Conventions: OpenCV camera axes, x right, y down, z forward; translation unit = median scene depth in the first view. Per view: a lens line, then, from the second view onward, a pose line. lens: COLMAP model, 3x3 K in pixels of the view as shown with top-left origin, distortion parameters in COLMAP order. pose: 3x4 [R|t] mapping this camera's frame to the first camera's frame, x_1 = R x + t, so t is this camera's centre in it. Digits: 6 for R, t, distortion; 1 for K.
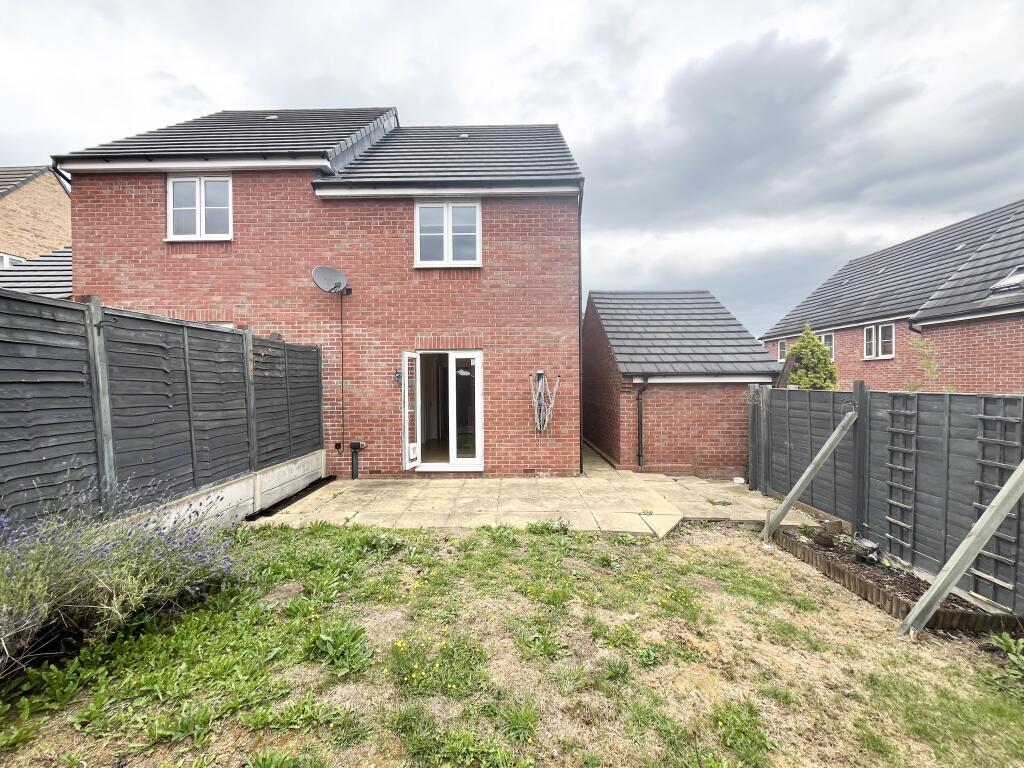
lens RADIAL K [[413.9, 0, 509.5], [0, 413.9, 384.1], [0, 0, 1]] dist [-0.001907, -0.000953]
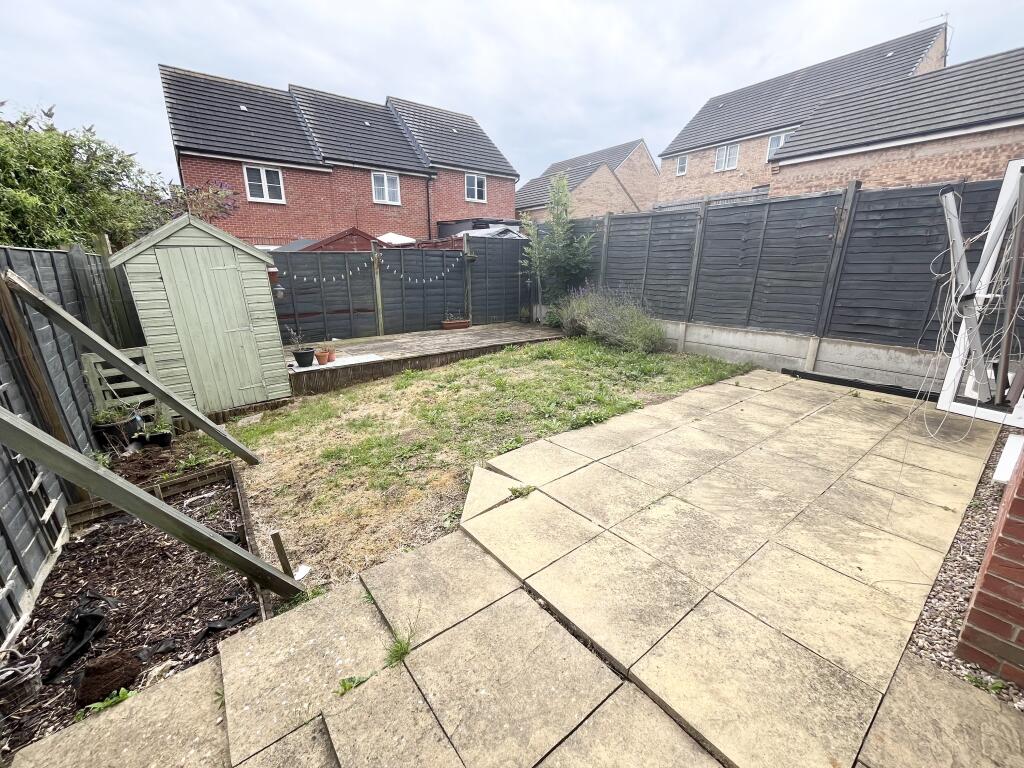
lens RADIAL K [[413.9, 0, 513.9], [0, 413.9, 384.6], [0, 0, 1]] dist [-0.001907, -0.000953]
pose [[-0.787413, 0.168334, -0.592996, 0.734722], [-0.004934, 0.960239, 0.279136, 0.051904], [0.616406, 0.222721, -0.755274, 1.608896]]
